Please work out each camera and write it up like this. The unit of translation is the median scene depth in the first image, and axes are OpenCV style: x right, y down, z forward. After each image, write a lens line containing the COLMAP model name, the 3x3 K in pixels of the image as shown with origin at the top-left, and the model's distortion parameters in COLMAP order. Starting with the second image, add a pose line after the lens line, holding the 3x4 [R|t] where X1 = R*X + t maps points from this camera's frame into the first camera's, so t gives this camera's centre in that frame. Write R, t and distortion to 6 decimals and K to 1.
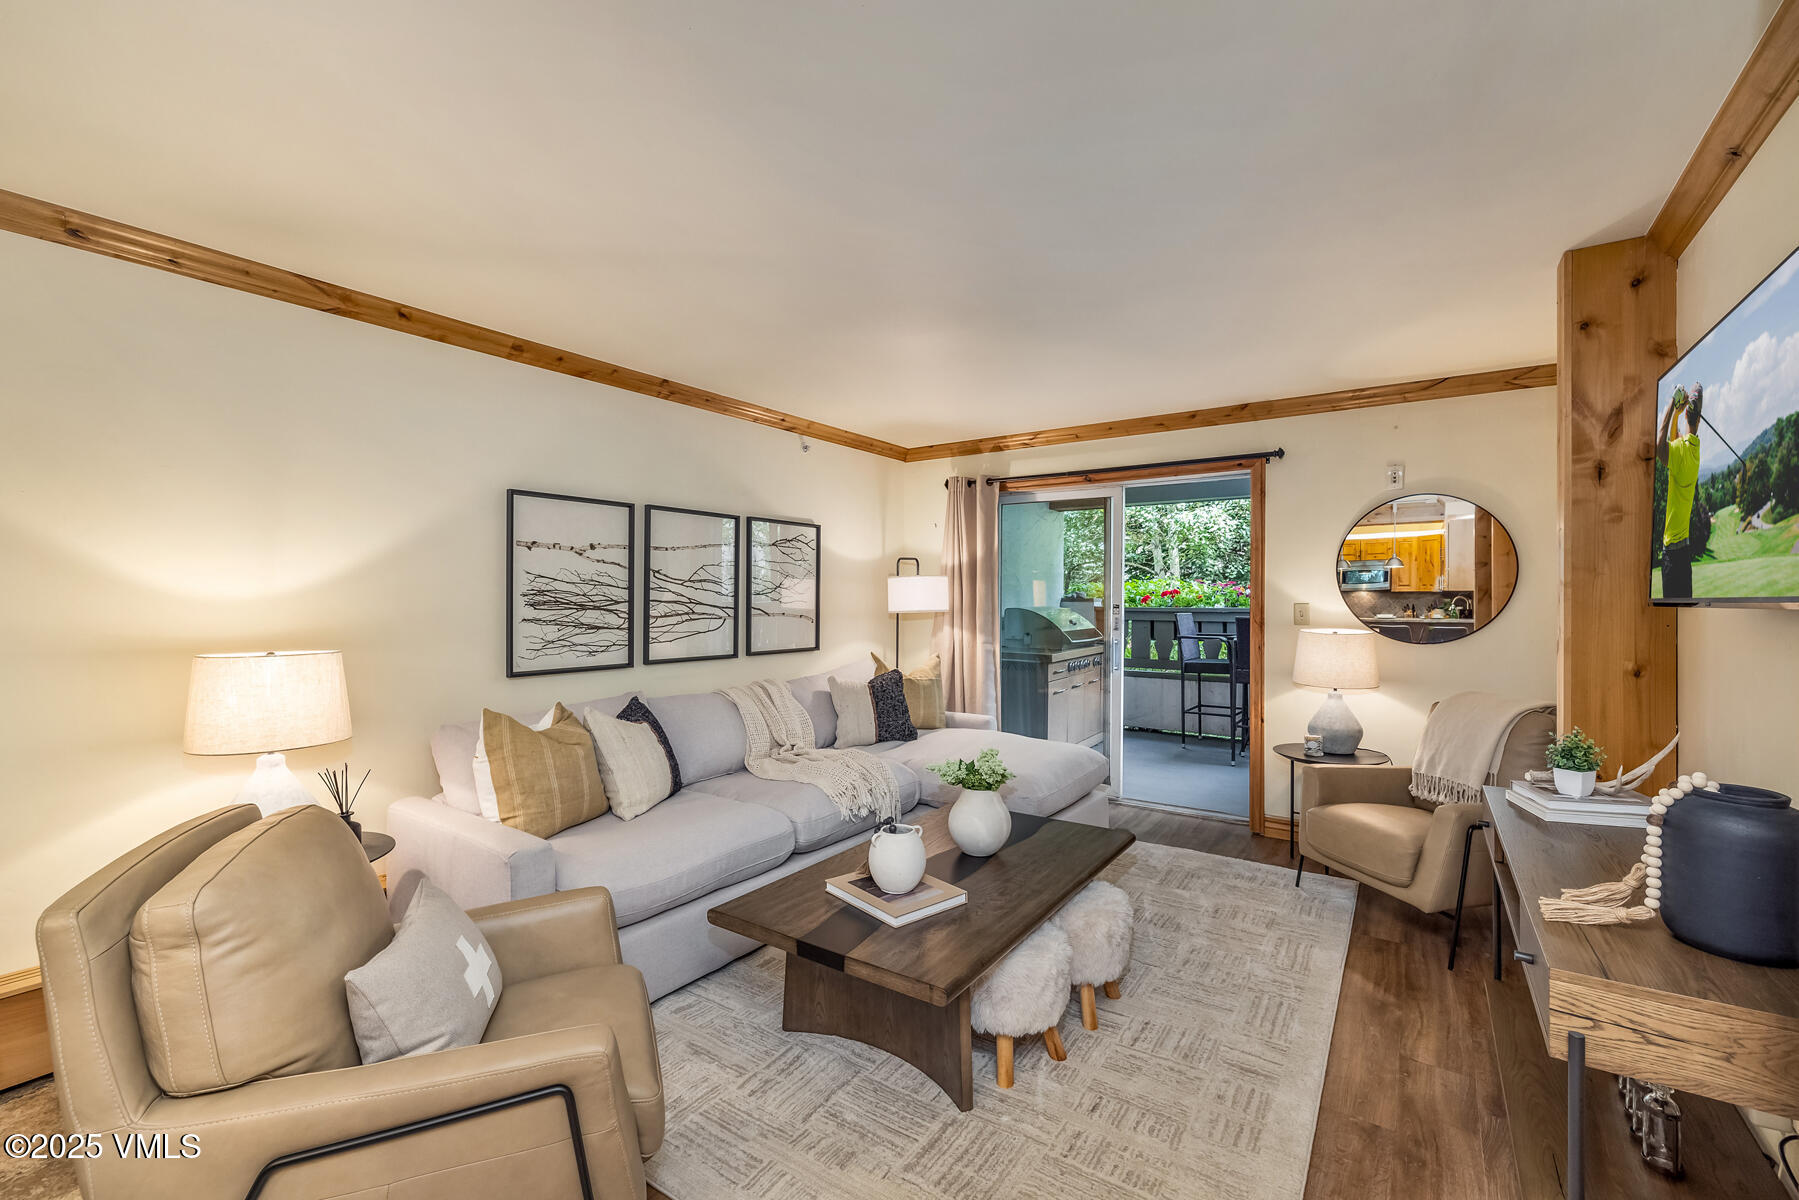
lens RADIAL K [[752.0, 0, 898.0], [0, 752.0, 598.0], [0, 0, 1]] dist [-0.000652, -0.000327]
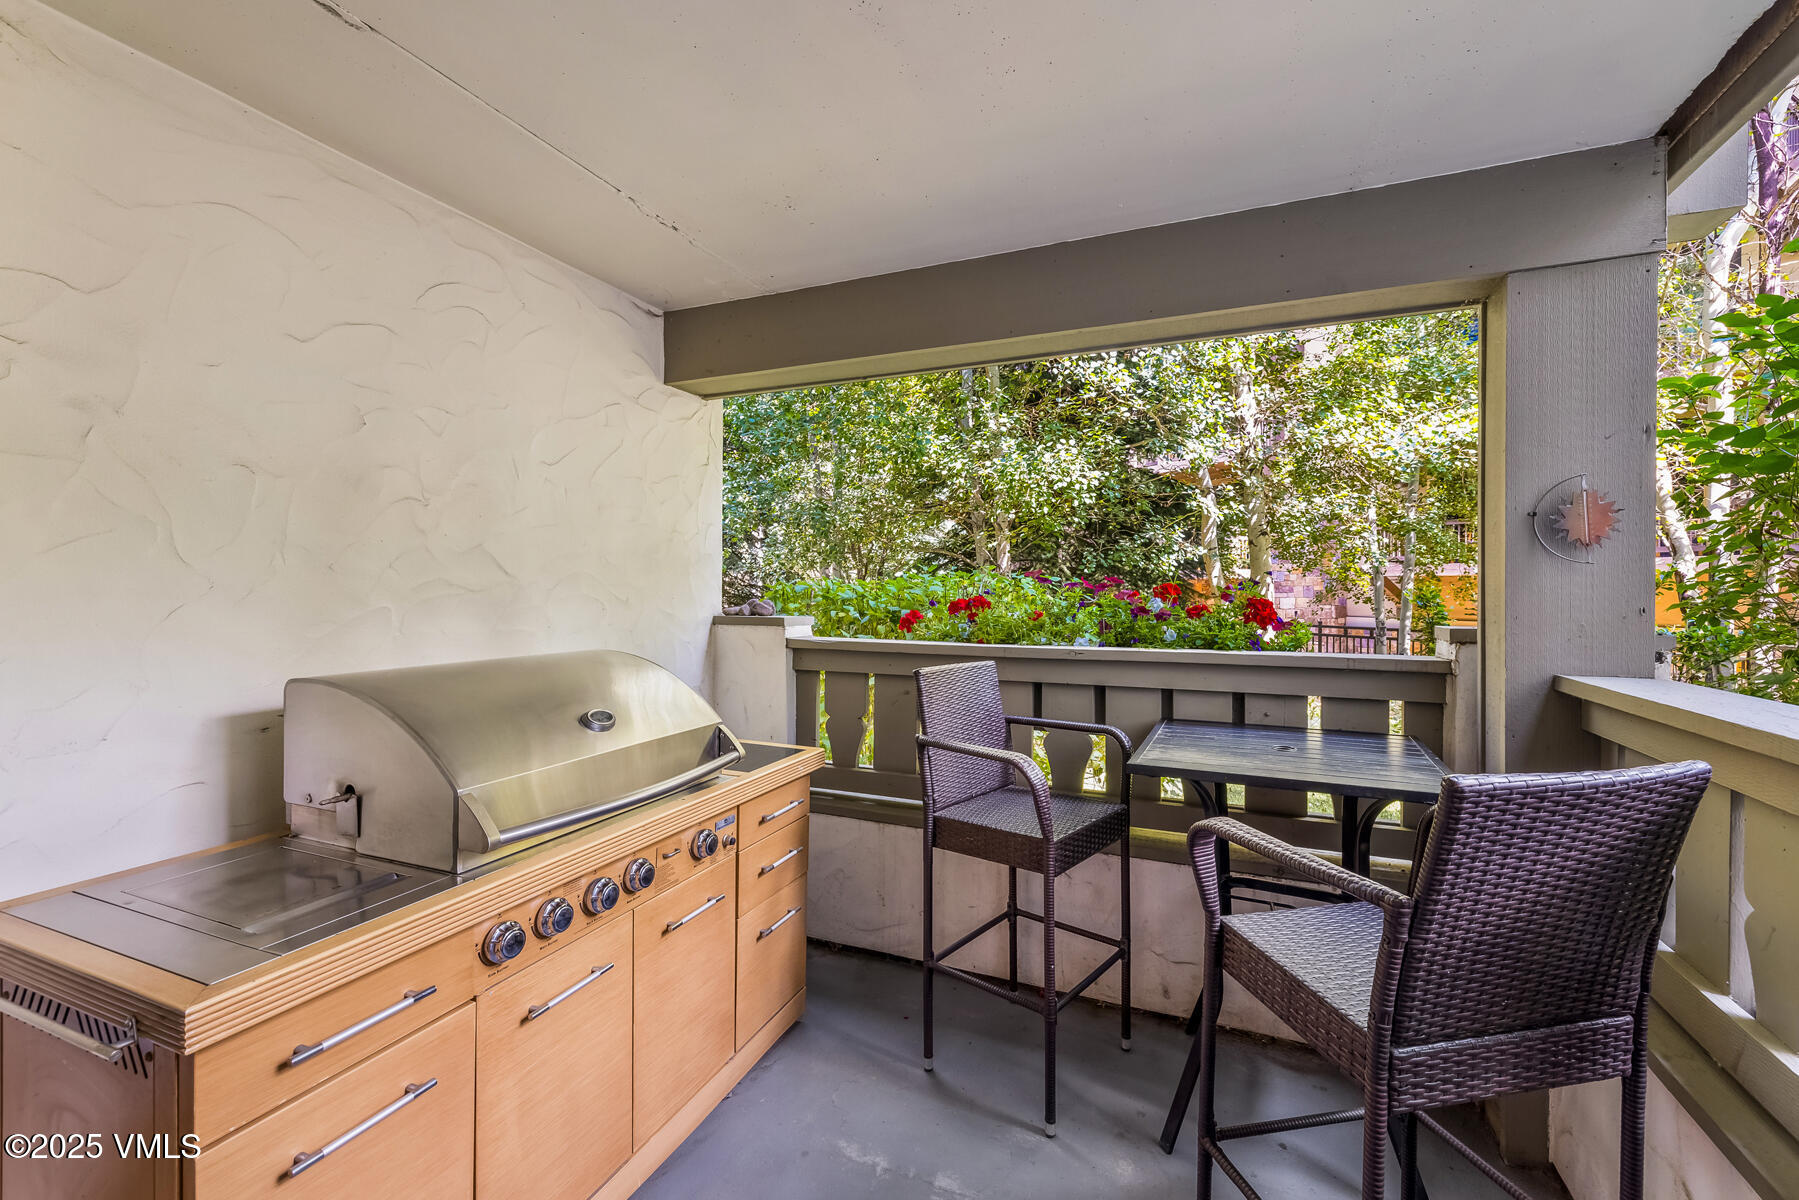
lens RADIAL K [[752.0, 0, 904.1], [0, 752.0, 597.6], [0, 0, 1]] dist [-0.000652, -0.000327]
pose [[0.980034, 0.000806, 0.198826, 0.248407], [-0.001131, 0.999998, 0.001521, -0.011089], [-0.198825, -0.001715, 0.980034, 0.610910]]
